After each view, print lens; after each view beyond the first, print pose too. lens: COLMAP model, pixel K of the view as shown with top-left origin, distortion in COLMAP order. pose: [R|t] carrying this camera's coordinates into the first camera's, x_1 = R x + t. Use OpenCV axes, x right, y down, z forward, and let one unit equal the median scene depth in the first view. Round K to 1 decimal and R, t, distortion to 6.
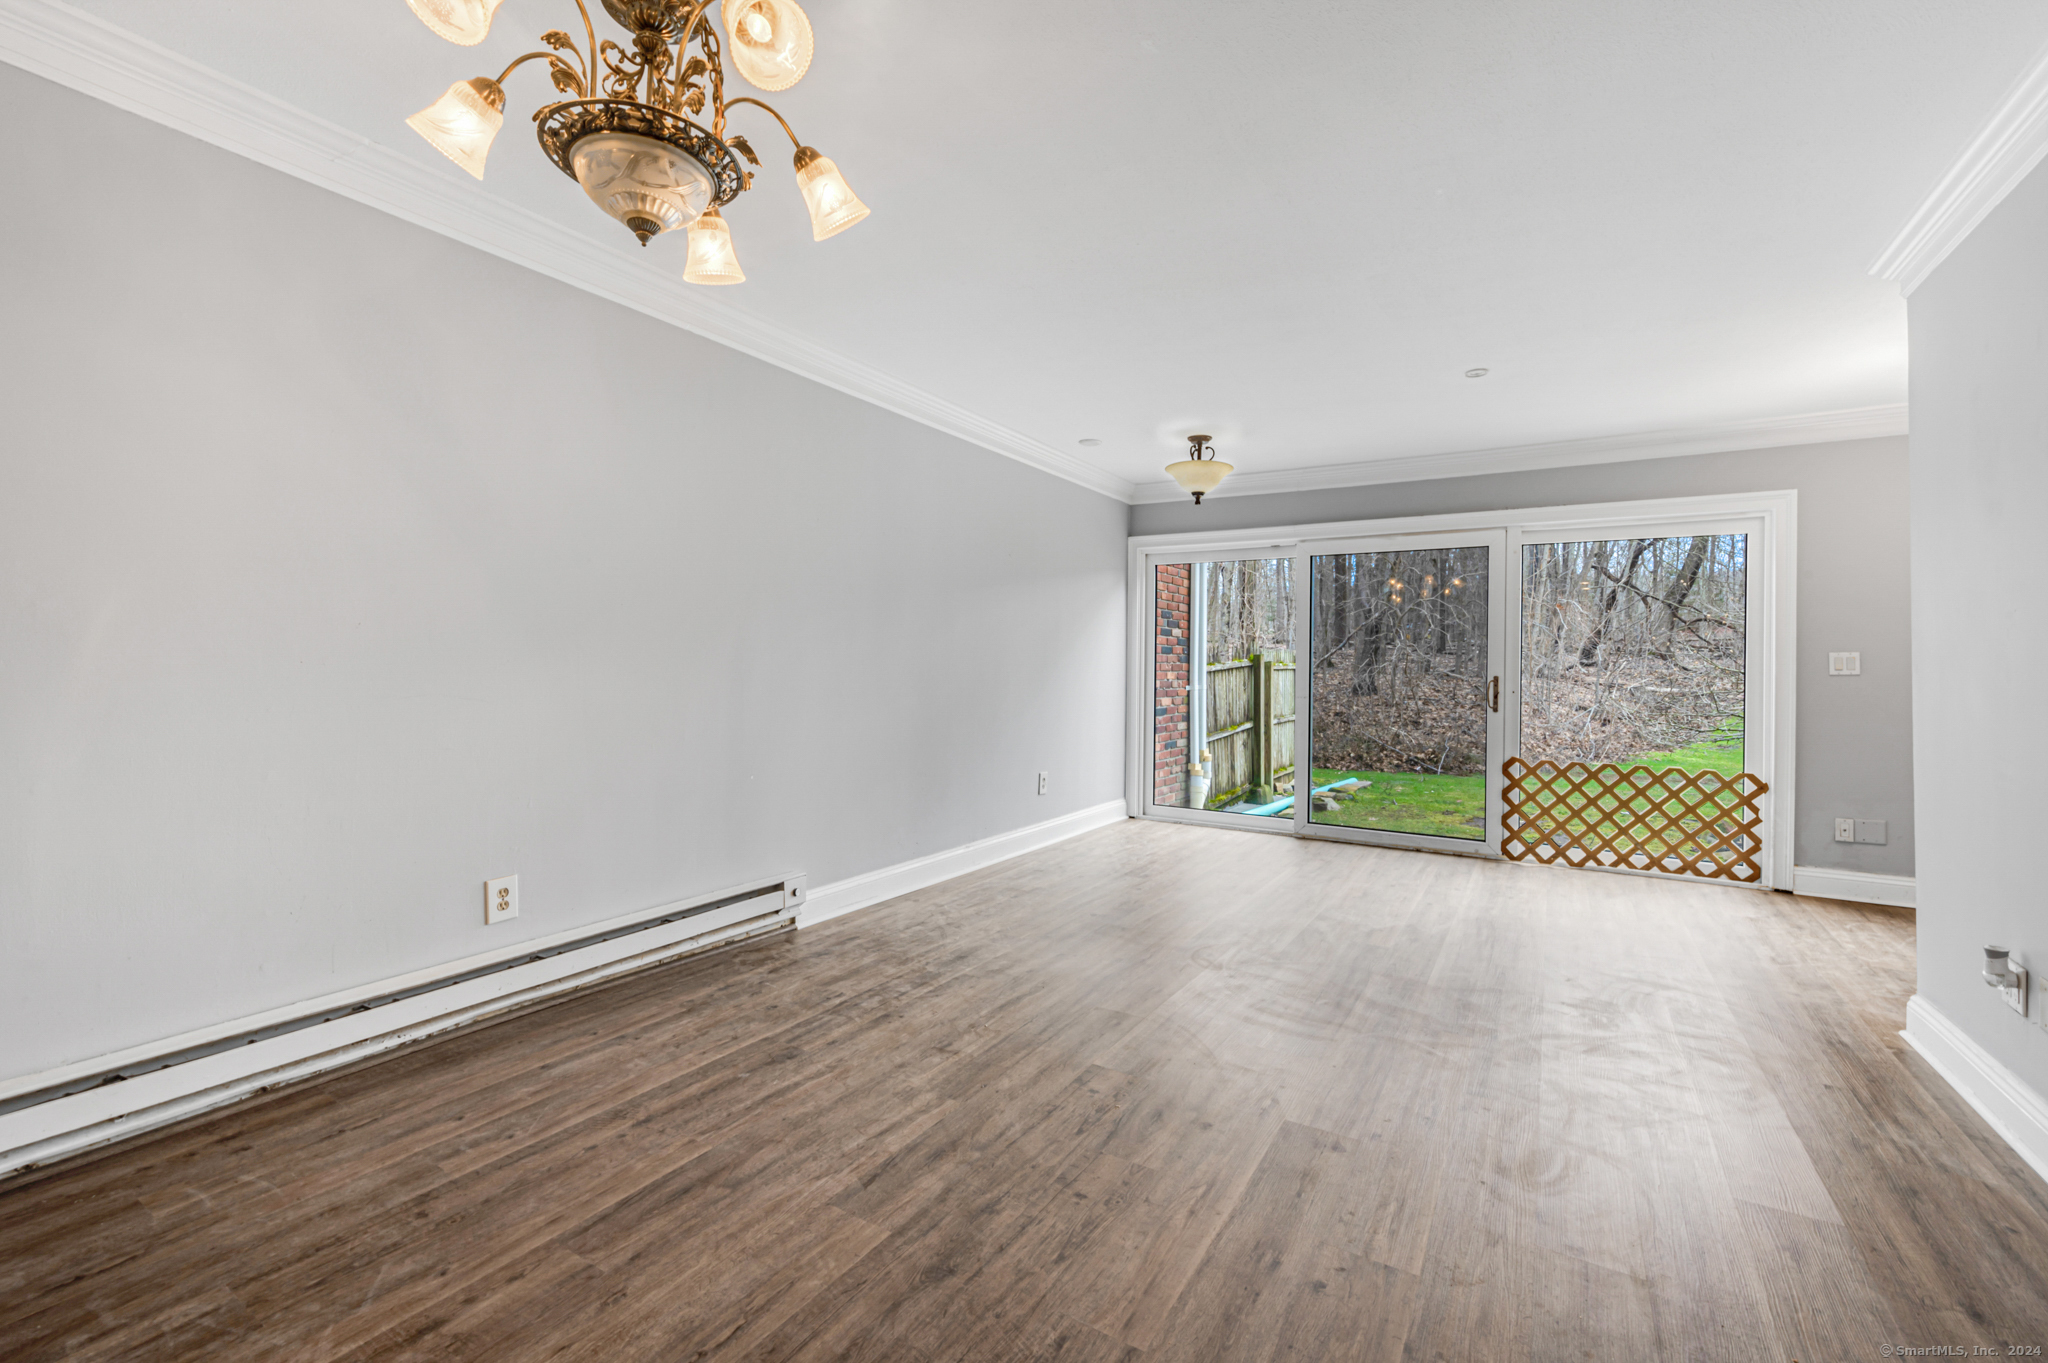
lens RADIAL K [[840.2, 0, 1041.4], [0, 840.2, 674.8], [0, 0, 1]] dist [-0.000154, 0.000025]
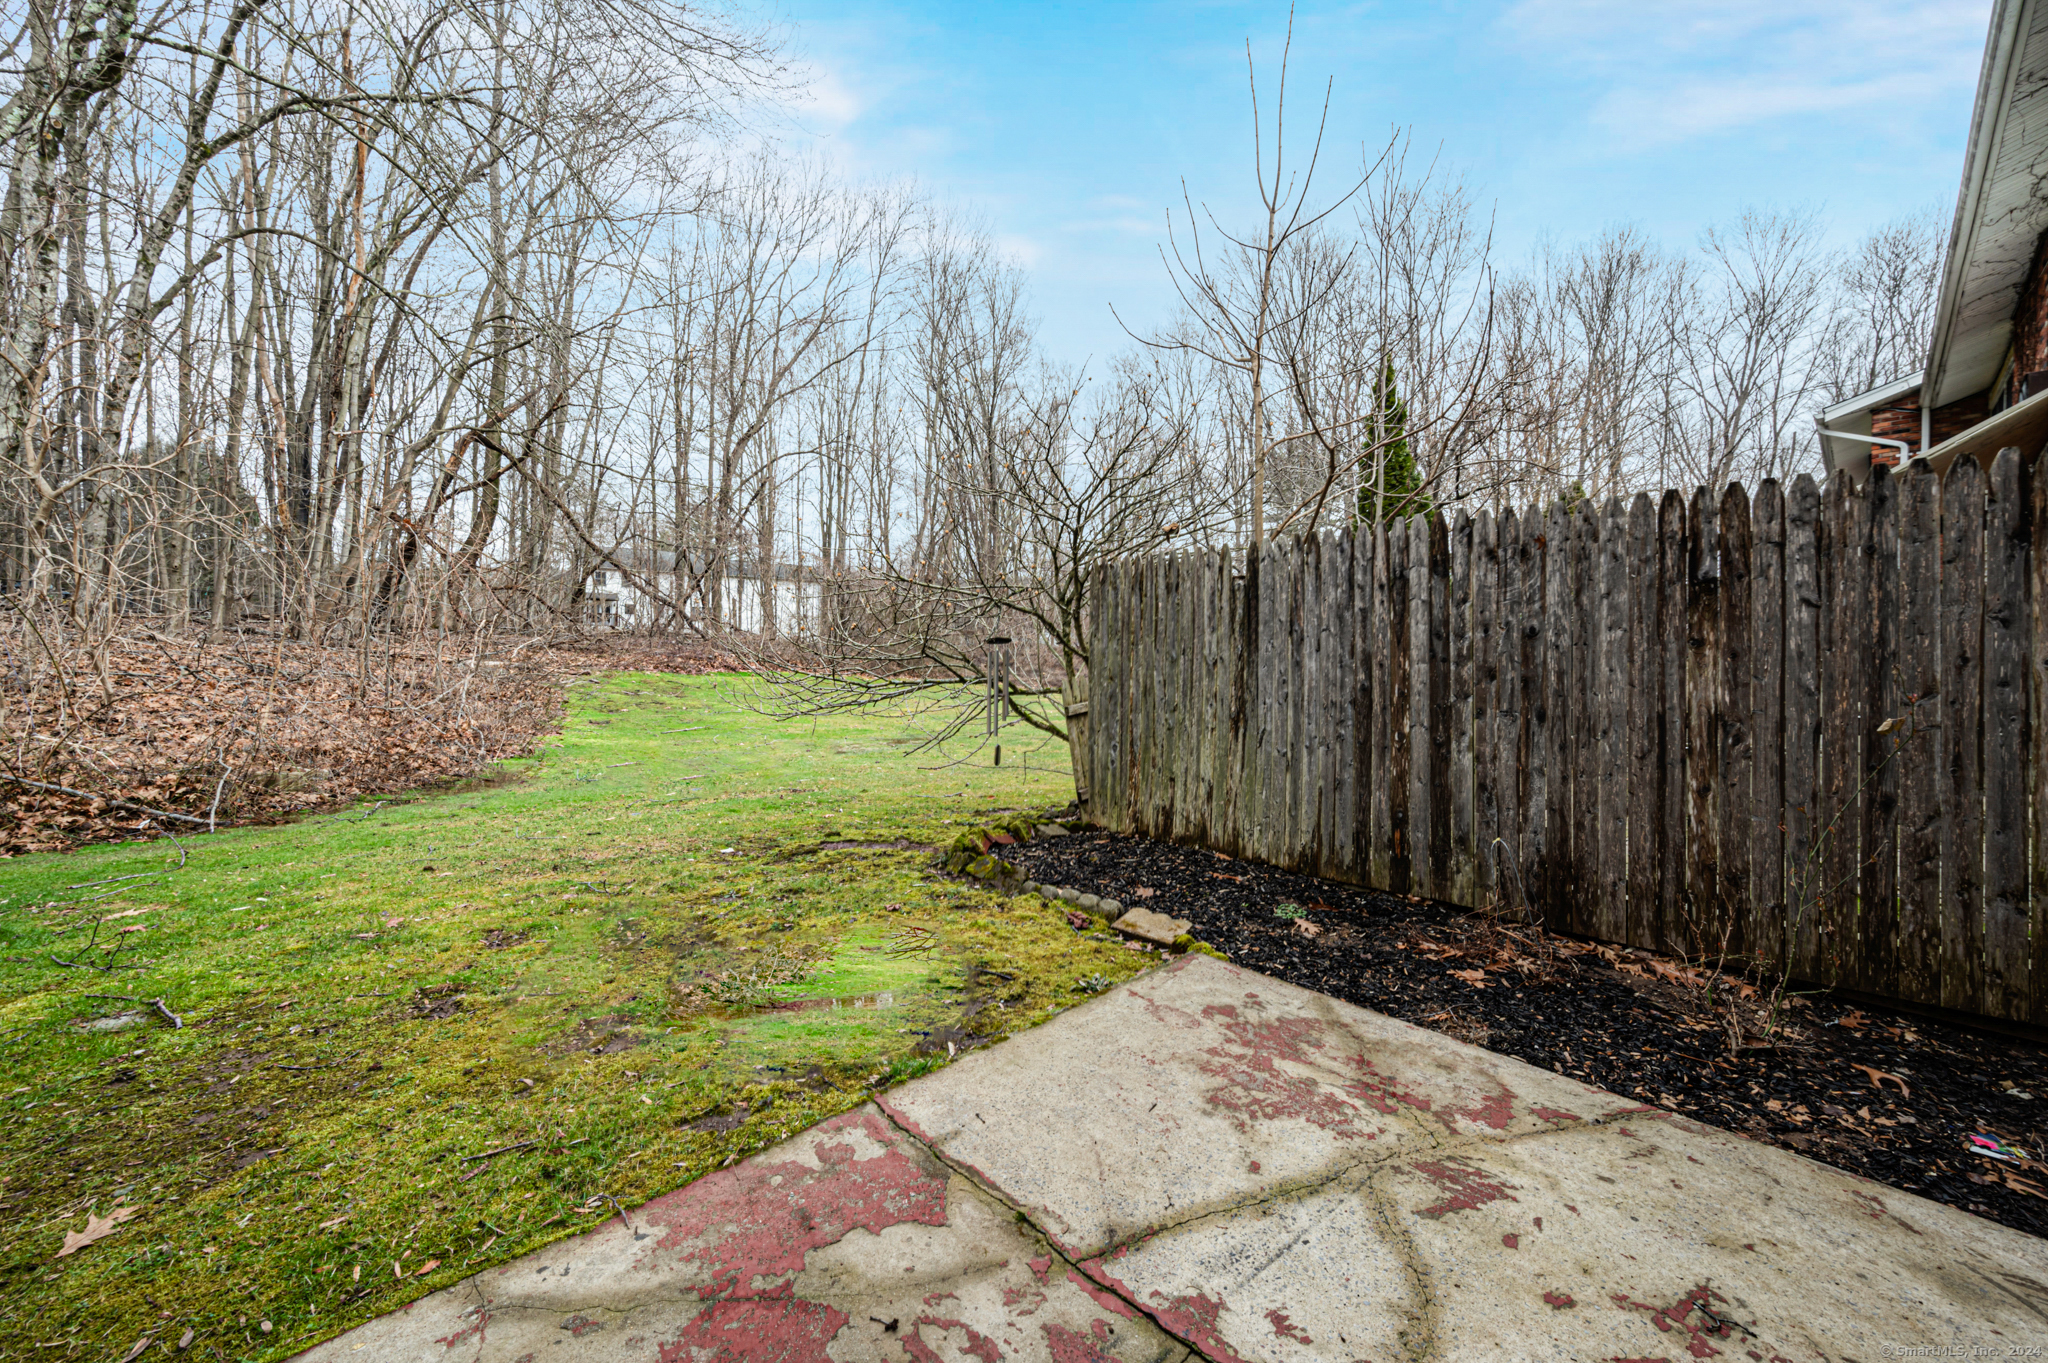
lens RADIAL K [[810.7, 0, 1025.1], [0, 810.7, 679.8], [0, 0, 1]] dist [-0.007220, 0.001222]
pose [[0.260828, -0.025222, 0.965056, 0.719912], [0.005383, 0.999681, 0.024672, 0.126081], [-0.965370, -0.001240, 0.260880, 1.907965]]
